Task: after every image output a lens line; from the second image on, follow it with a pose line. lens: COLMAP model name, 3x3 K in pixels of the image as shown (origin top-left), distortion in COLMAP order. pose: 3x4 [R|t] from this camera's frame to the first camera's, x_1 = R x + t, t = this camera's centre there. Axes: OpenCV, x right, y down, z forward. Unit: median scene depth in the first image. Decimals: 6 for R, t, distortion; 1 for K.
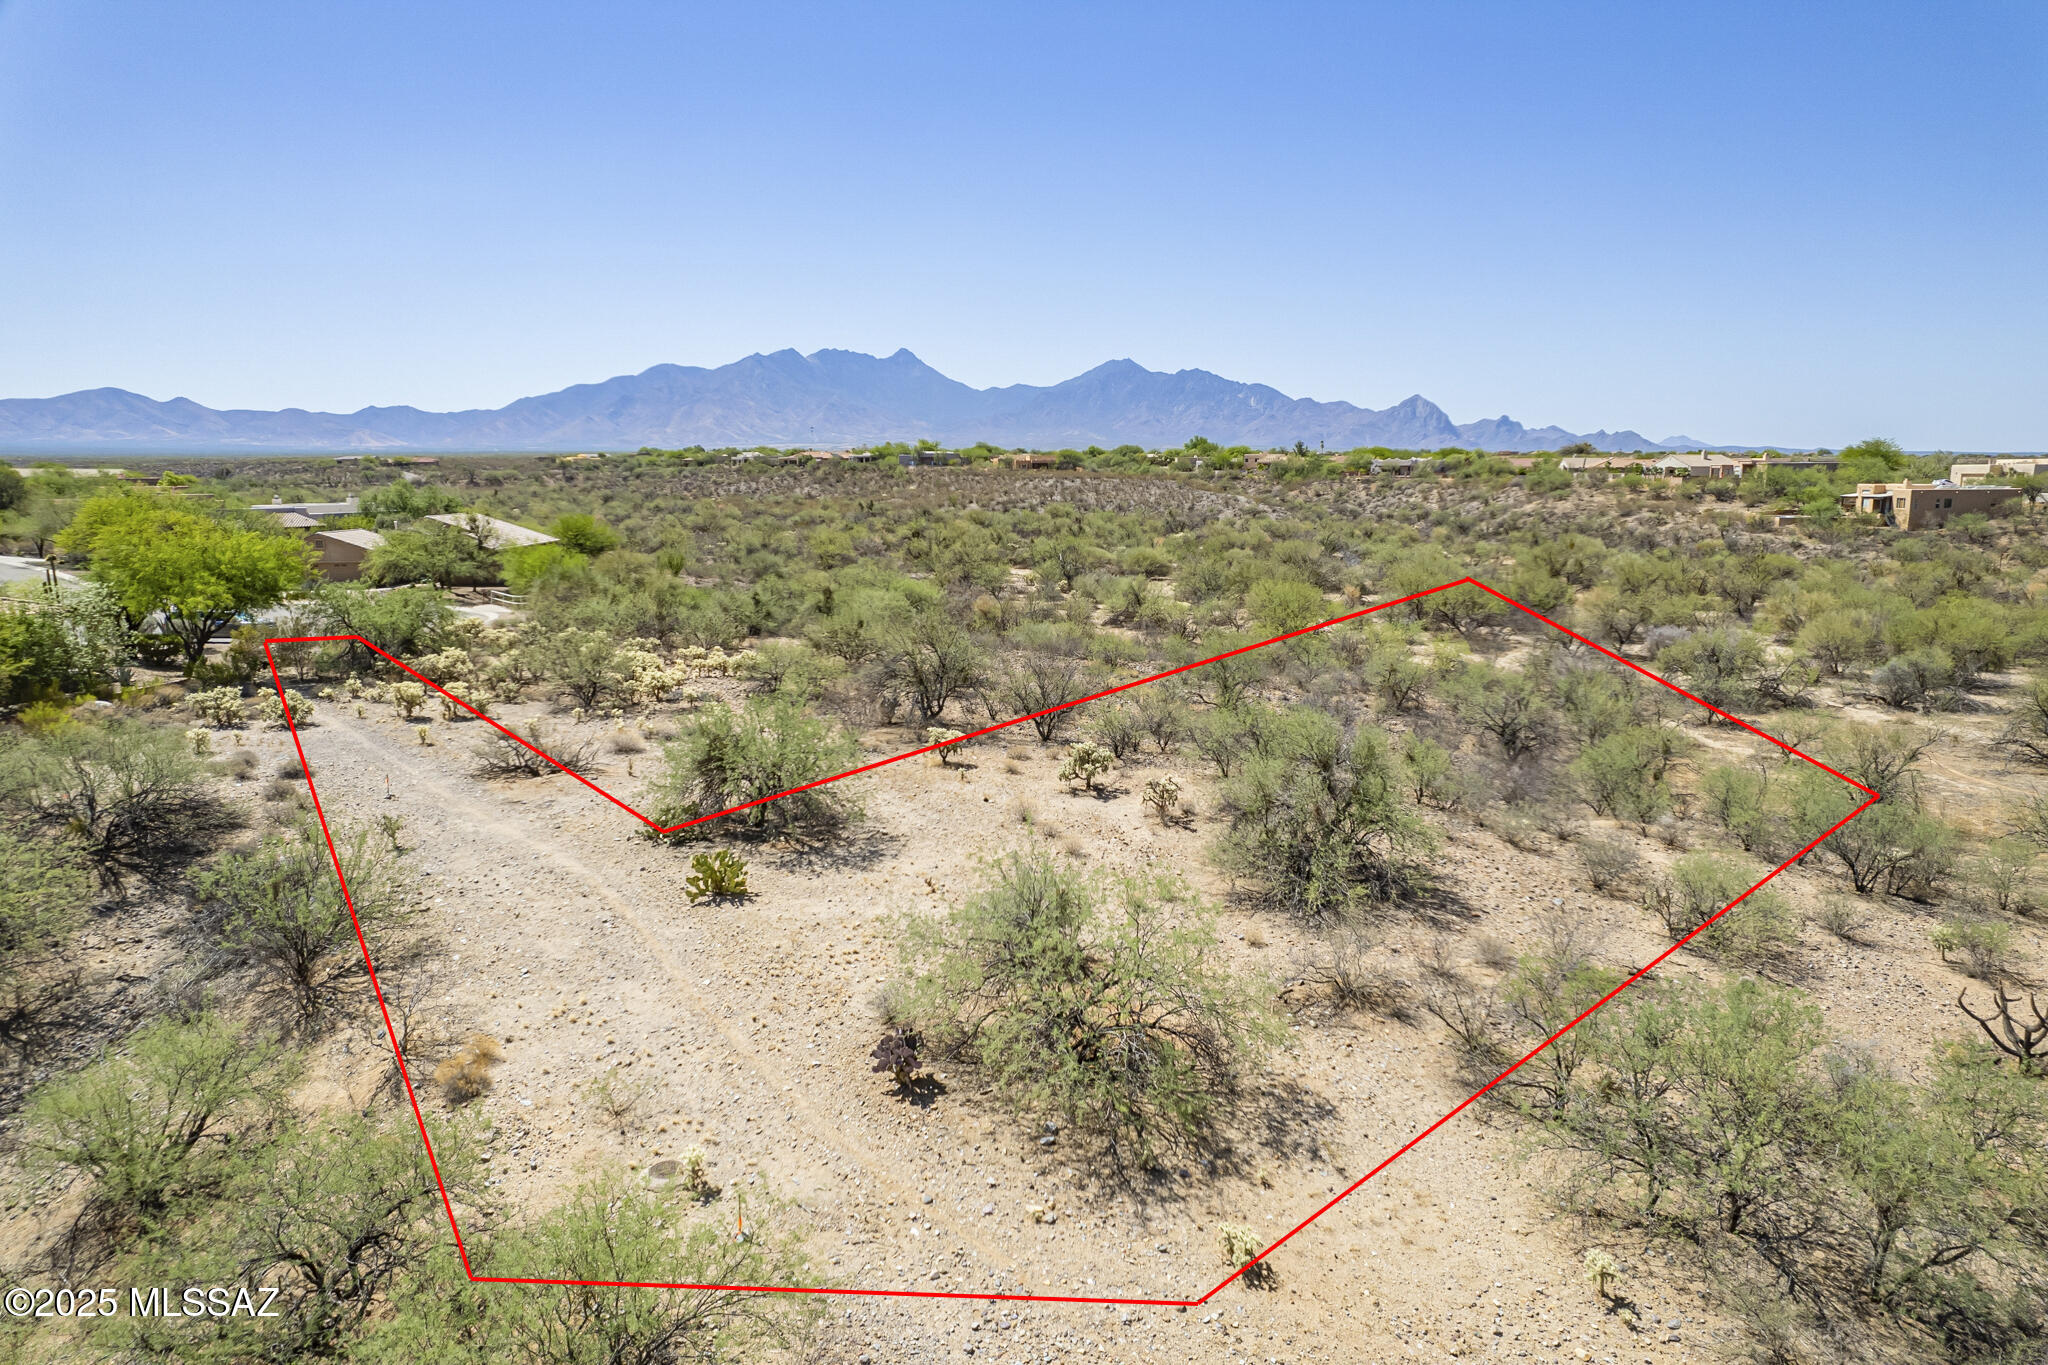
lens RADIAL K [[1308.0, 0, 1030.4], [0, 1308.0, 695.8], [0, 0, 1]] dist [-0.069395, 0.061874]
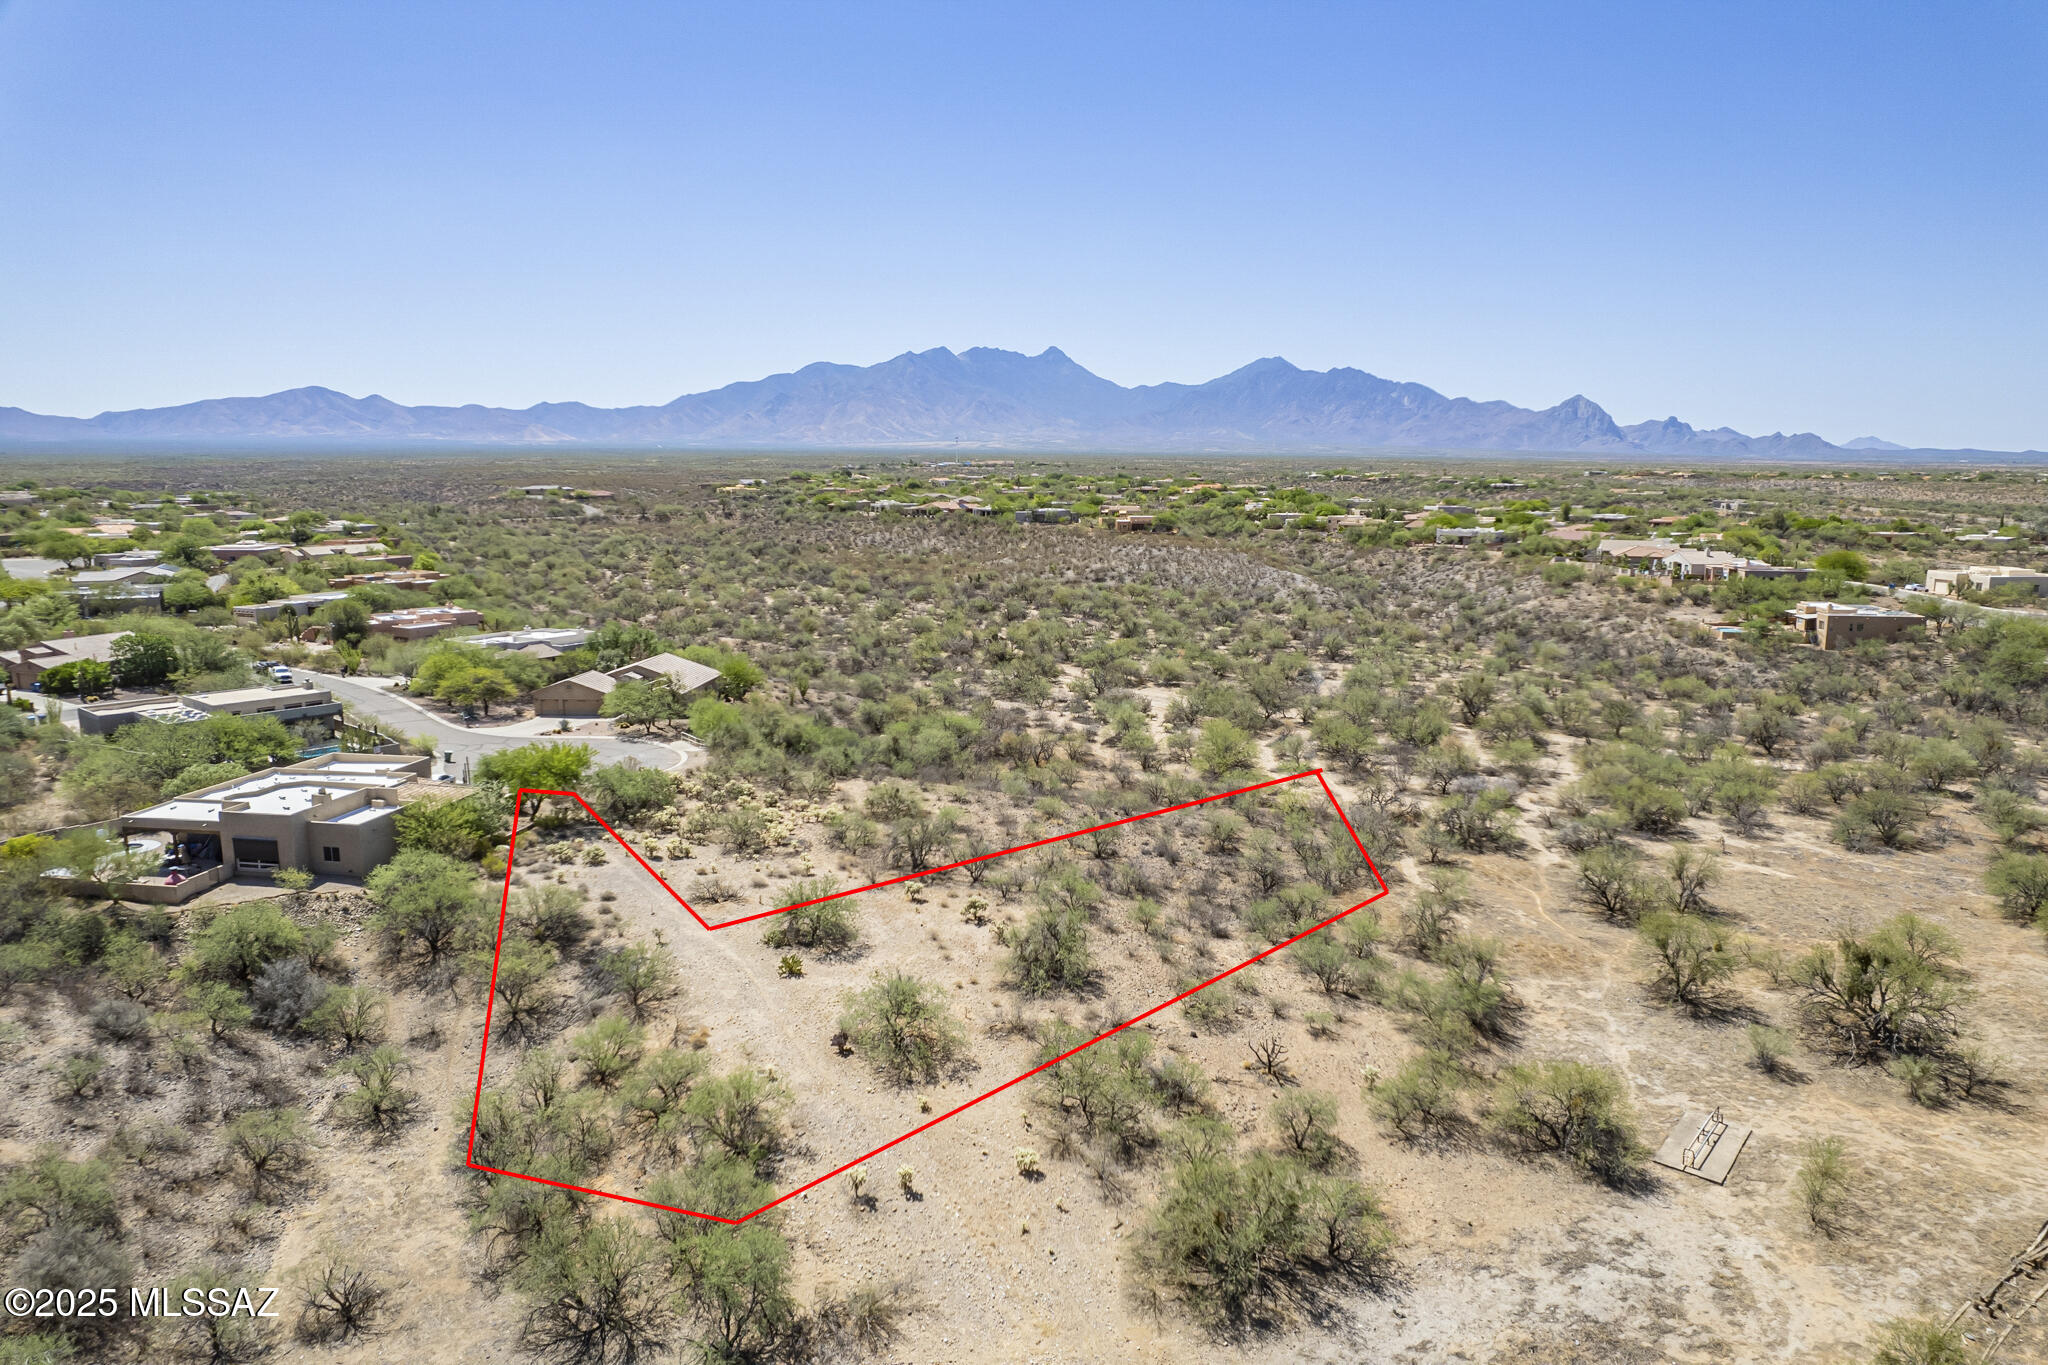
lens RADIAL K [[1308.0, 0, 1030.4], [0, 1308.0, 695.8], [0, 0, 1]] dist [-0.069395, 0.061874]
pose [[0.993751, 0.025800, -0.108593, 0.047236], [-0.025469, 0.999666, 0.004431, -0.040027], [0.108671, -0.001638, 0.994076, -0.142223]]
